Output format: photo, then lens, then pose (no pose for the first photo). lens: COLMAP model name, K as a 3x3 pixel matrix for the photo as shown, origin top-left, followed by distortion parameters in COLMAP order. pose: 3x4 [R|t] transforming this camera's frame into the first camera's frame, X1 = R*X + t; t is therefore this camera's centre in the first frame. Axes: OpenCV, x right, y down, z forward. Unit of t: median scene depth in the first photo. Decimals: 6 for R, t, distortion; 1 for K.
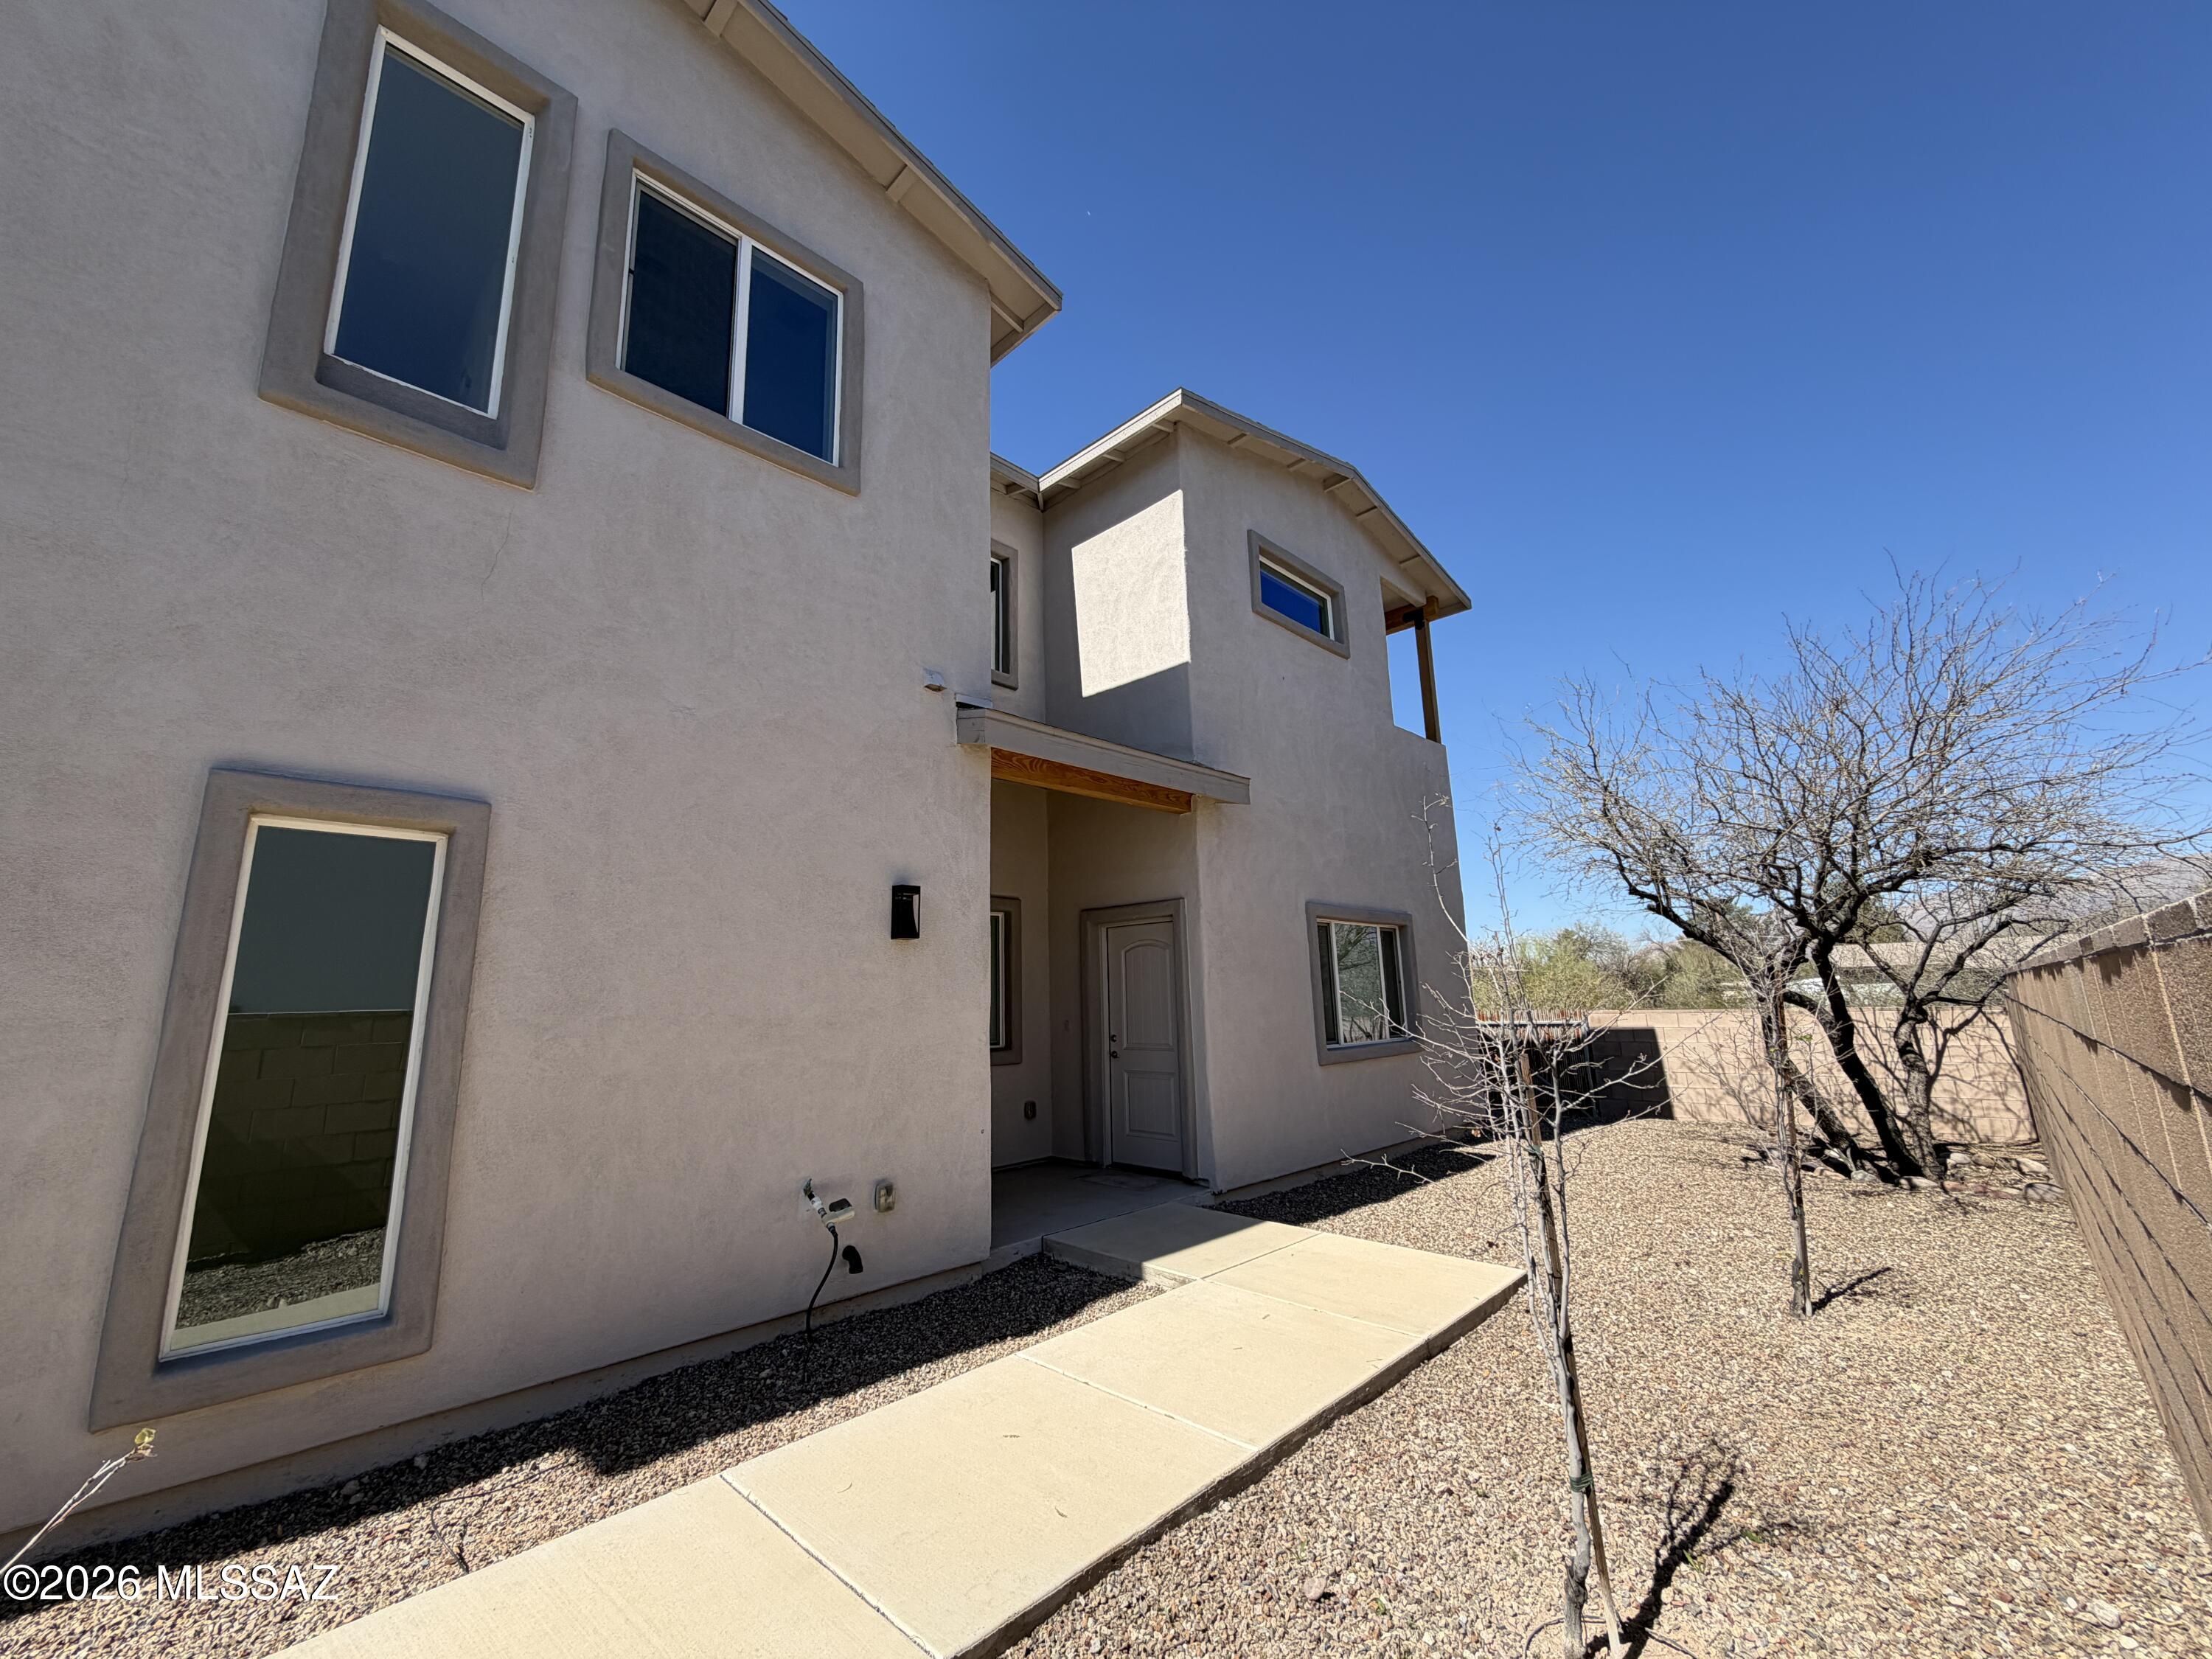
lens RADIAL K [[884.9, 0, 1099.0], [0, 884.9, 824.2], [0, 0, 1]] dist [0.000653, 0.000152]
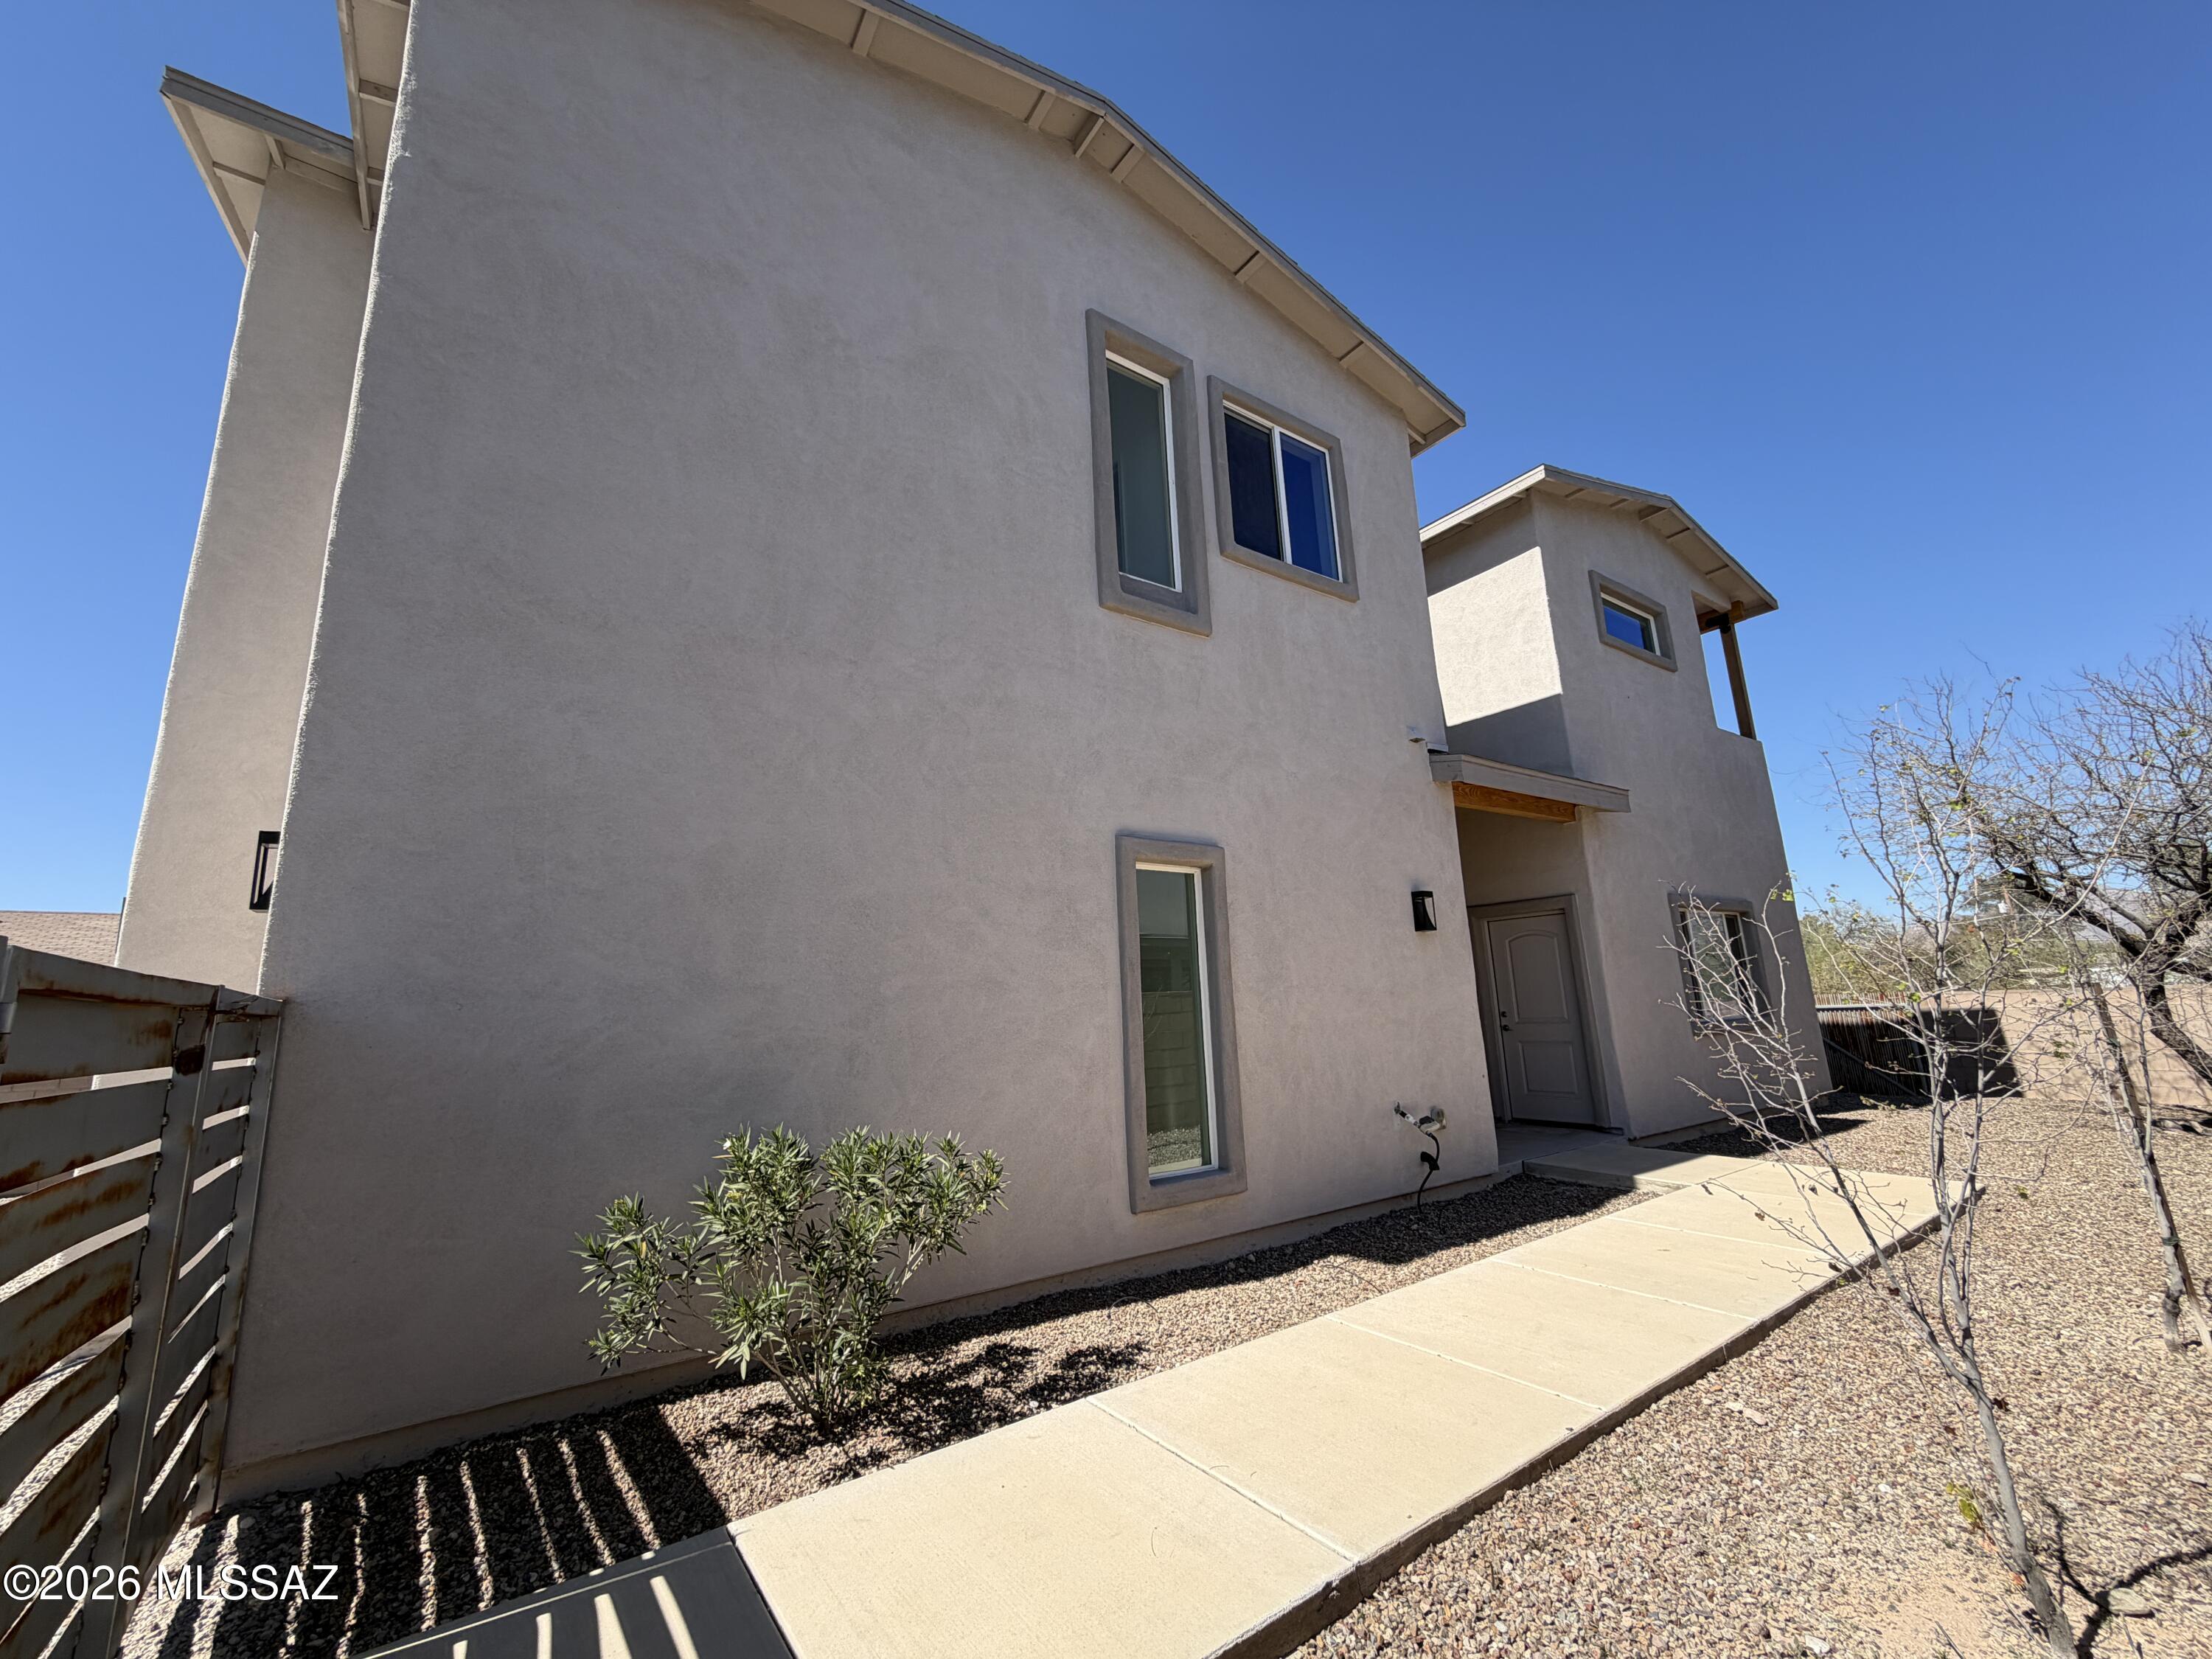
lens RADIAL K [[884.9, 0, 1099.0], [0, 884.9, 824.2], [0, 0, 1]] dist [0.000653, 0.000152]
pose [[0.982813, -0.049984, -0.177706, -0.410251], [0.049253, 0.998750, -0.008529, -0.040419], [0.177910, -0.000370, 0.984047, -0.367138]]
